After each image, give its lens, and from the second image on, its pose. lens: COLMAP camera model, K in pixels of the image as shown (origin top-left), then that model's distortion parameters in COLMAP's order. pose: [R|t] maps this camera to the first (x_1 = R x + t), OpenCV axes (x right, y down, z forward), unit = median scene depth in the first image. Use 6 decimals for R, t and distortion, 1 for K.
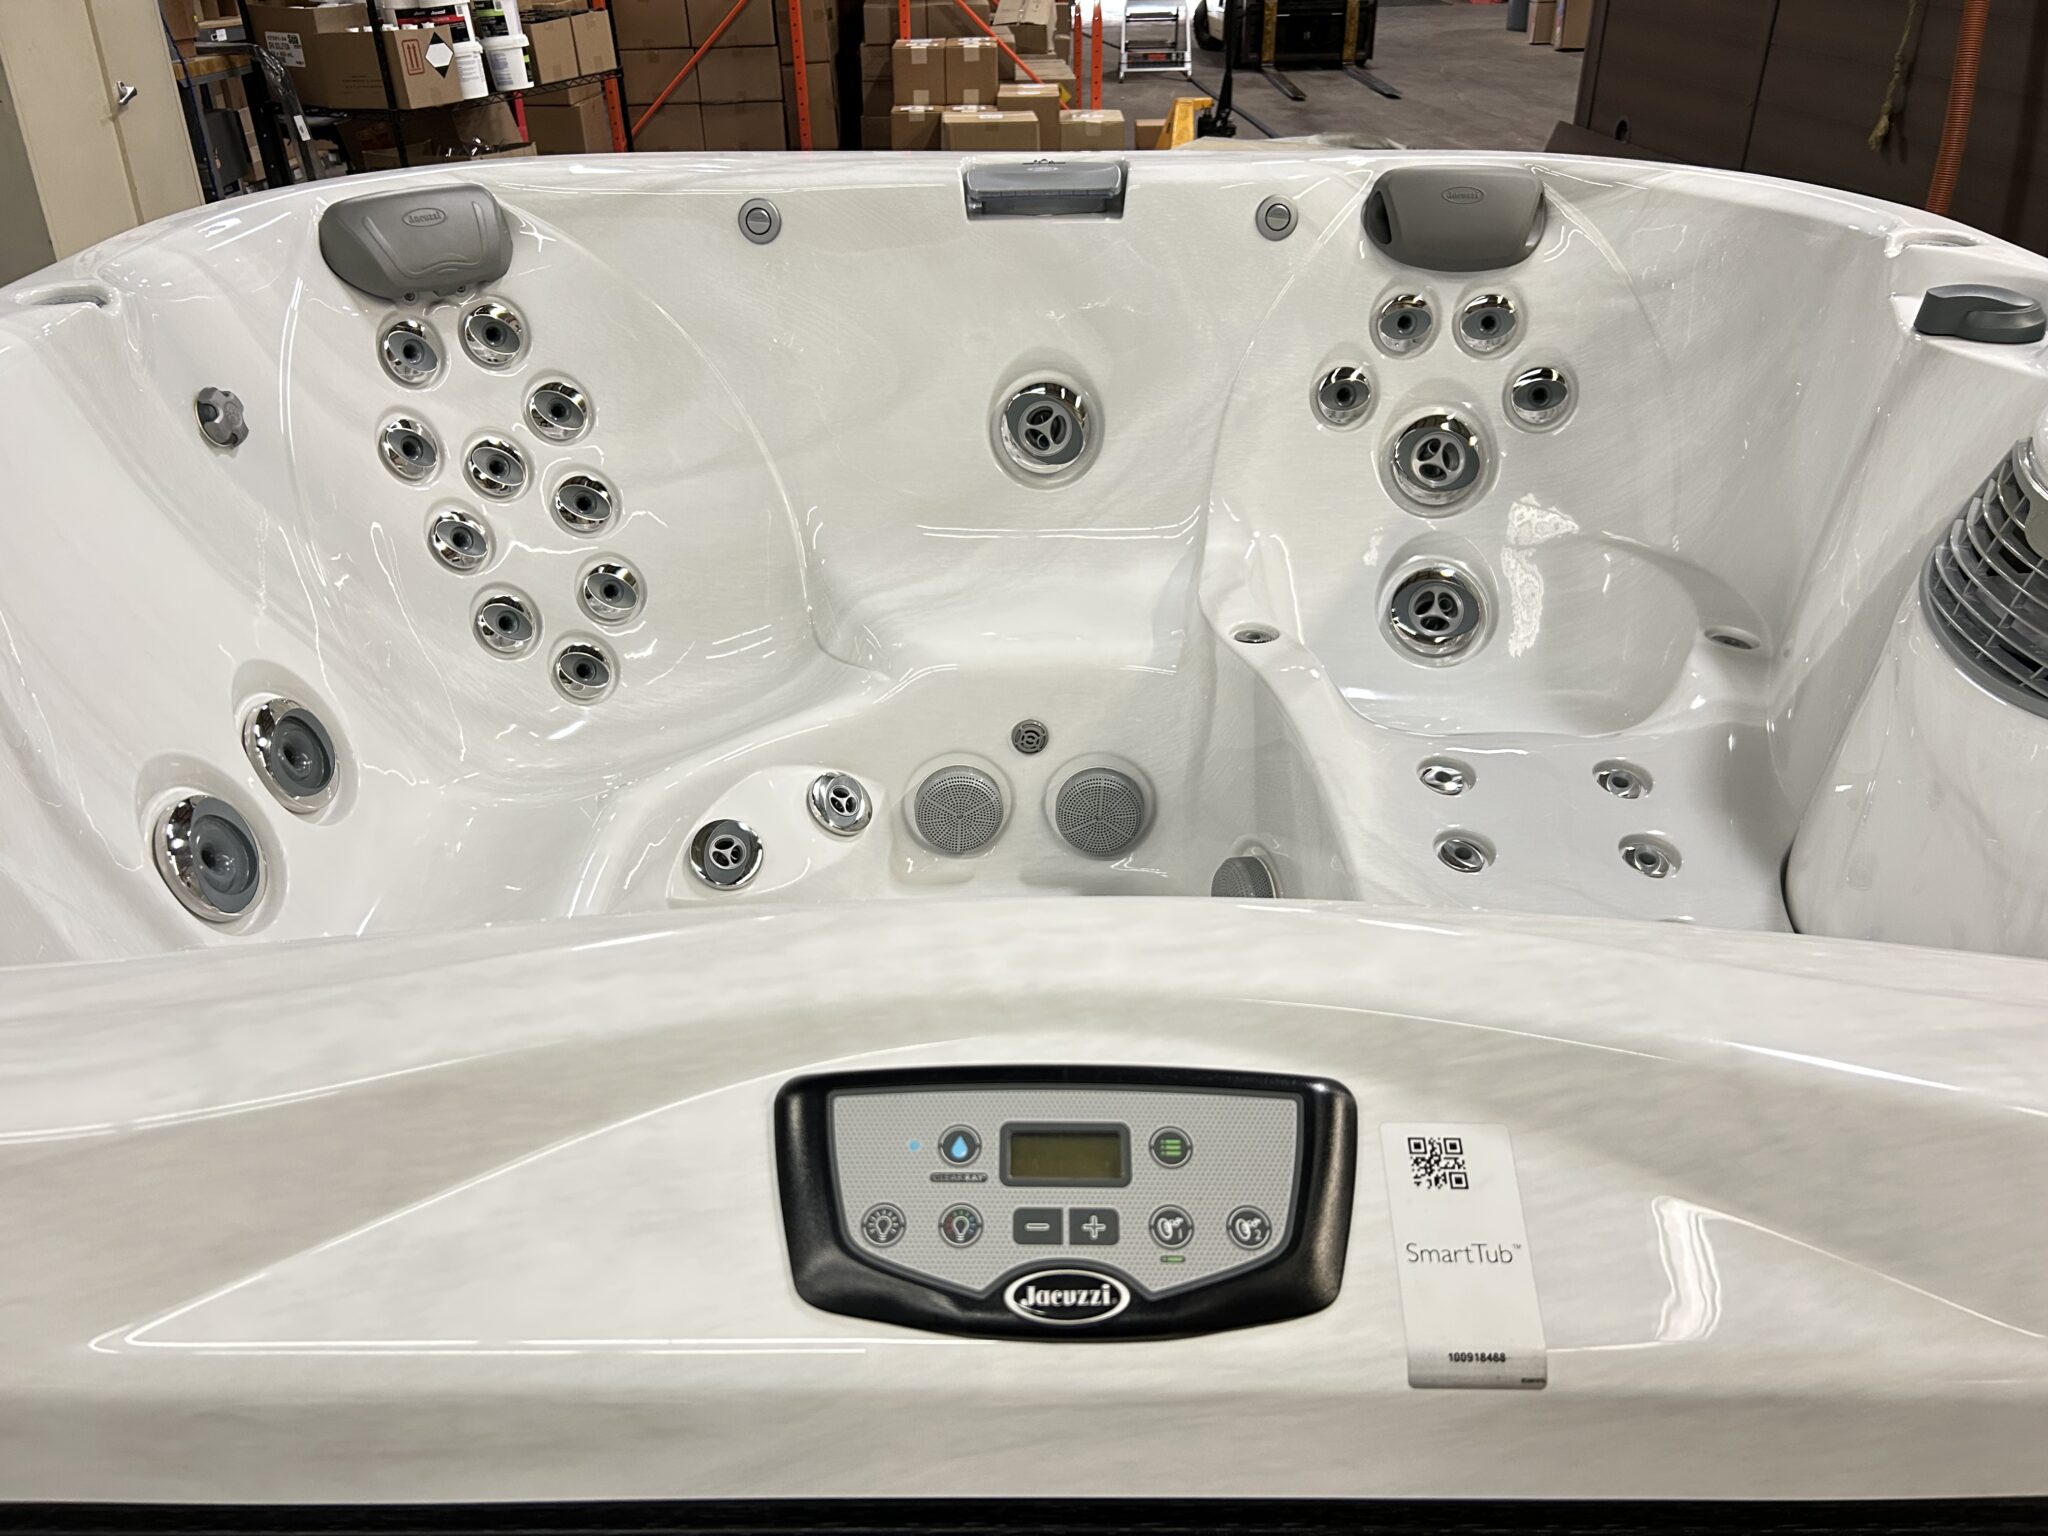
lens RADIAL K [[1554.8, 0, 1024.0], [0, 1554.8, 768.0], [0, 0, 1]] dist [0.070484, -0.091254]
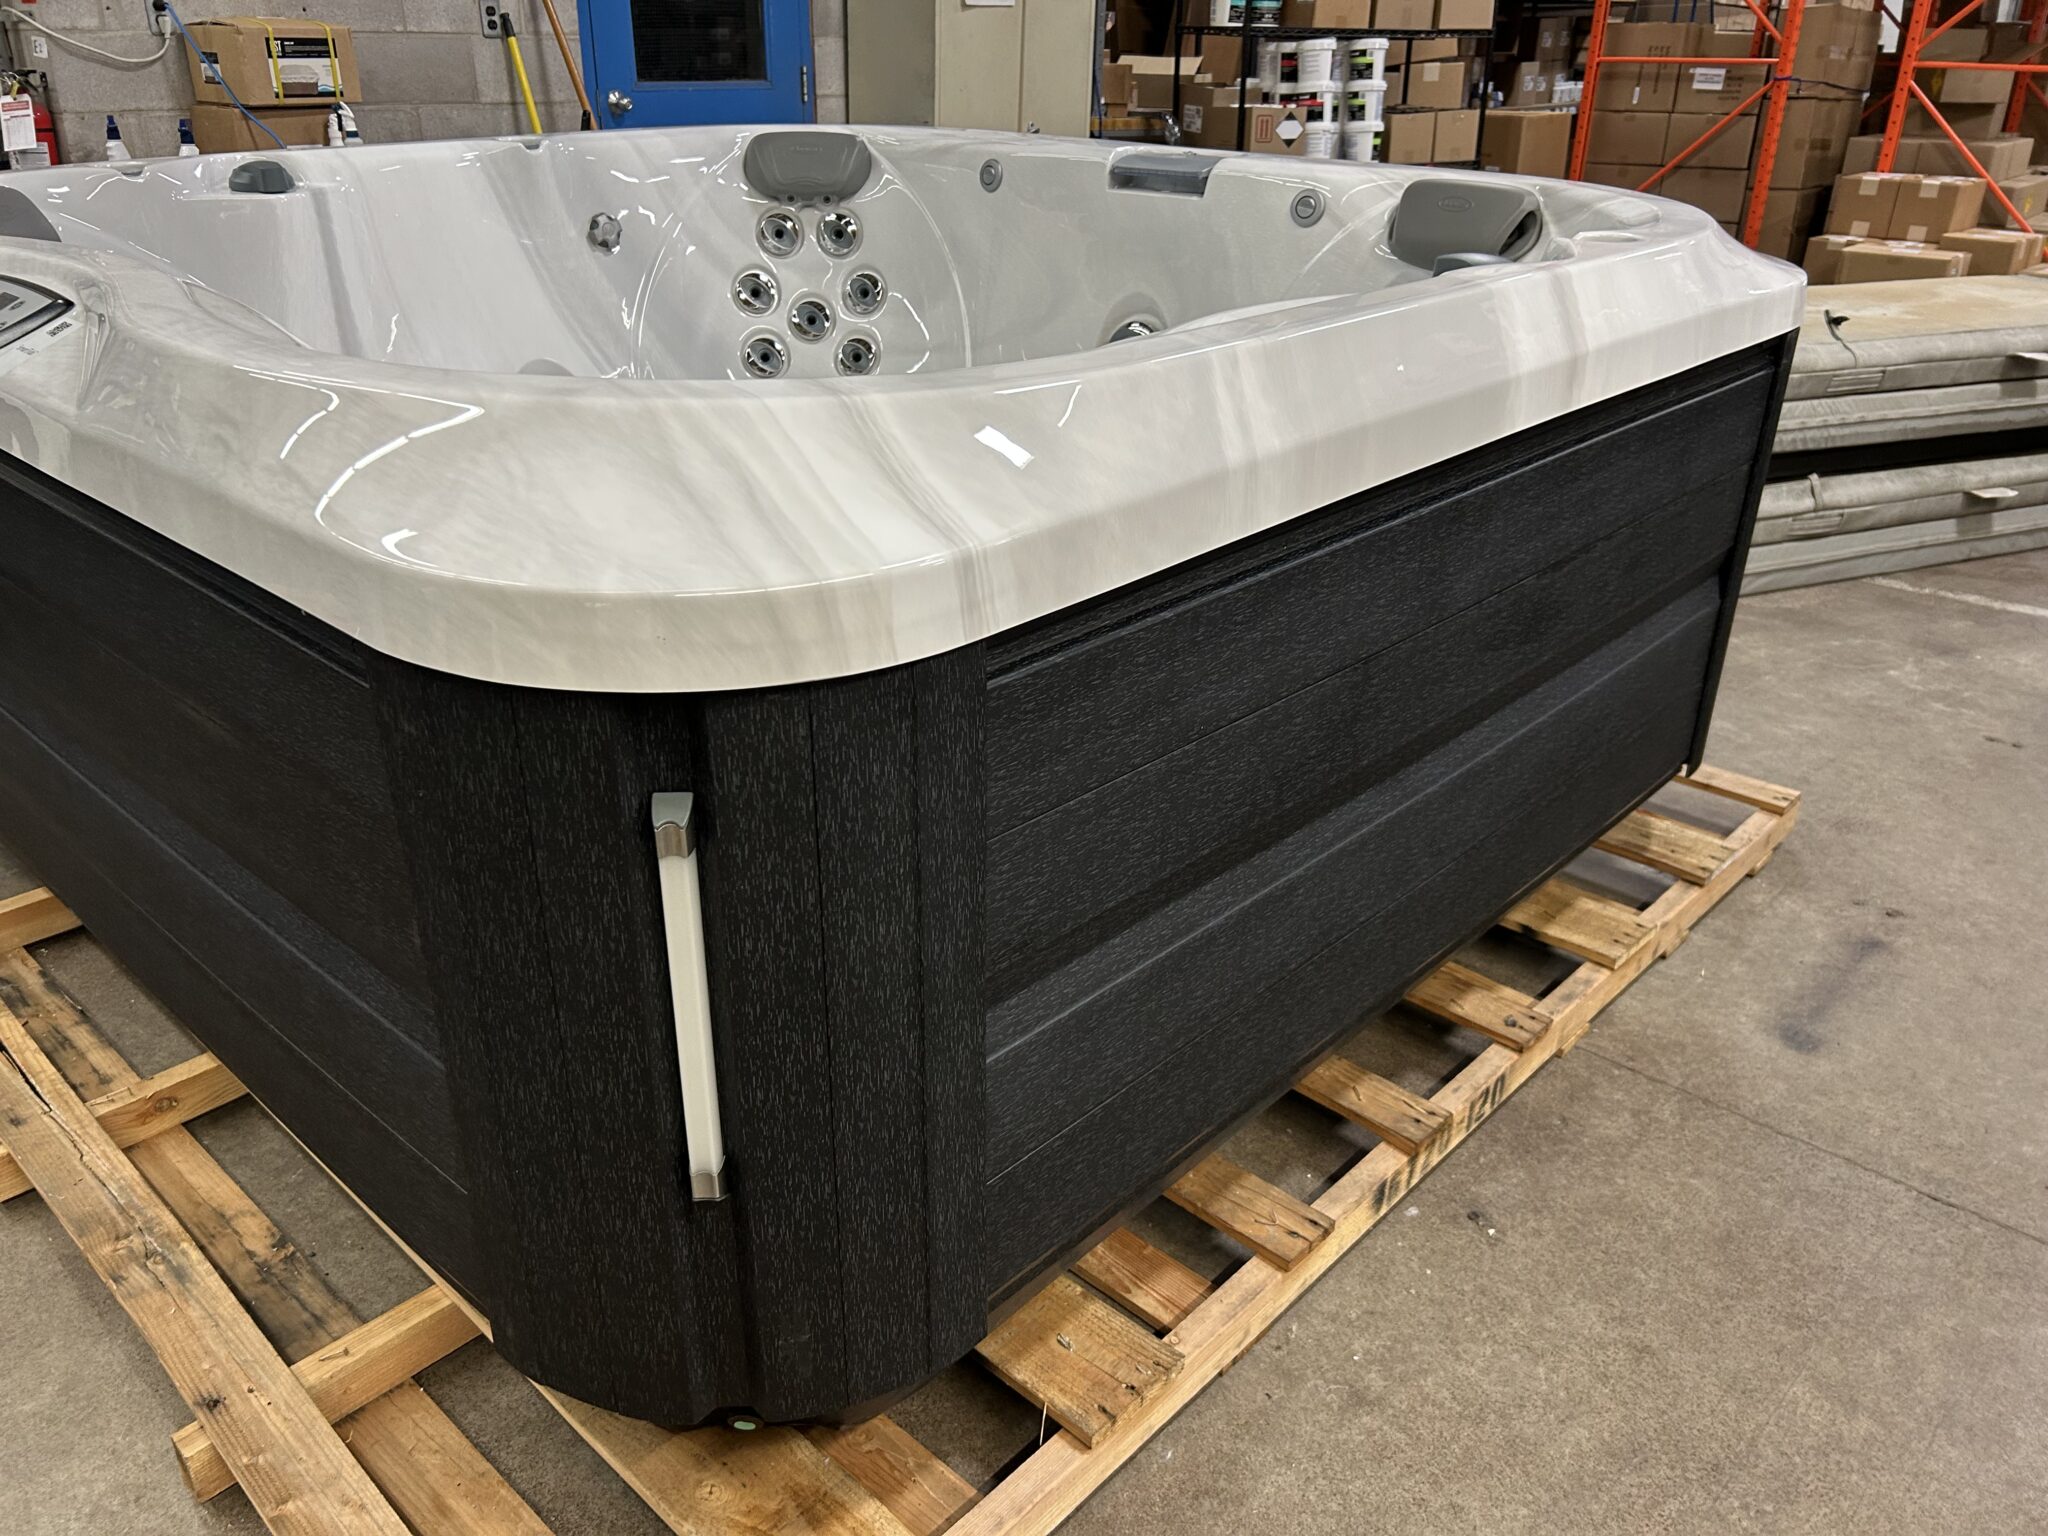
lens RADIAL K [[1556.2, 0, 1024.0], [0, 1556.2, 768.0], [0, 0, 1]] dist [0.068927, -0.078771]
pose [[0.735211, 0.309843, -0.602878, 0.816239], [-0.358137, 0.932697, 0.042602, 0.068728], [0.575502, 0.184592, 0.796695, 0.004703]]
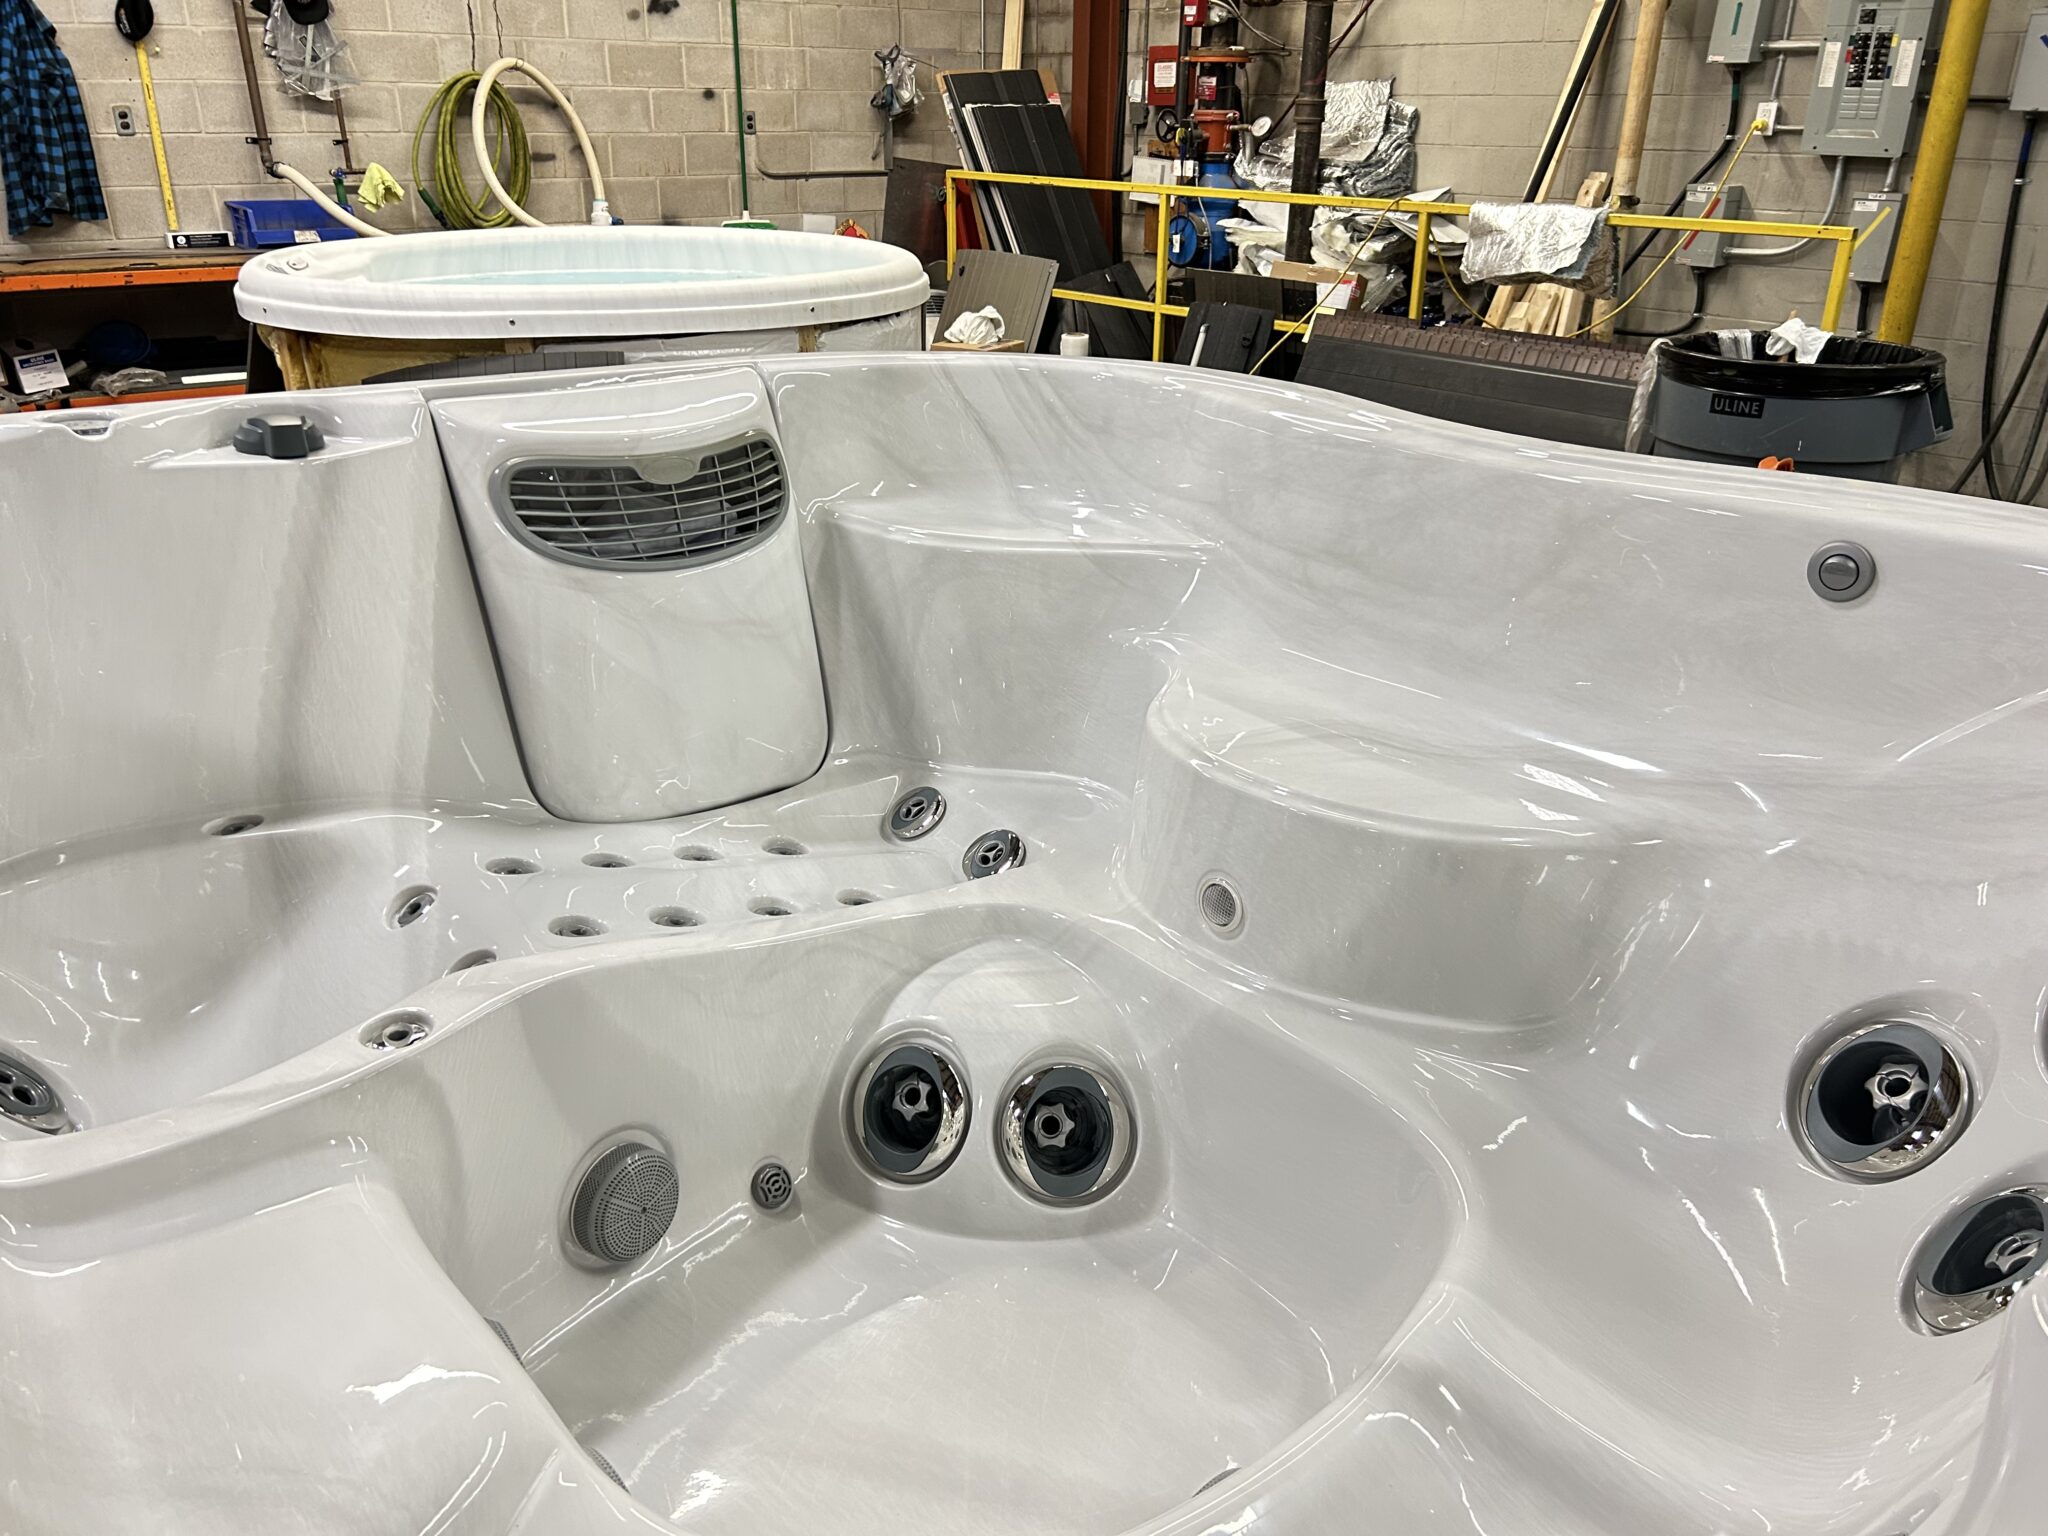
lens RADIAL K [[1571.6, 0, 1022.2], [0, 1571.6, 792.6], [0, 0, 1]] dist [0.061096, -0.070273]
pose [[-0.632999, -0.312181, 0.708418, -0.474367], [0.379644, 0.672317, 0.635499, -0.464786], [-0.674672, 0.671217, -0.307059, 0.835321]]
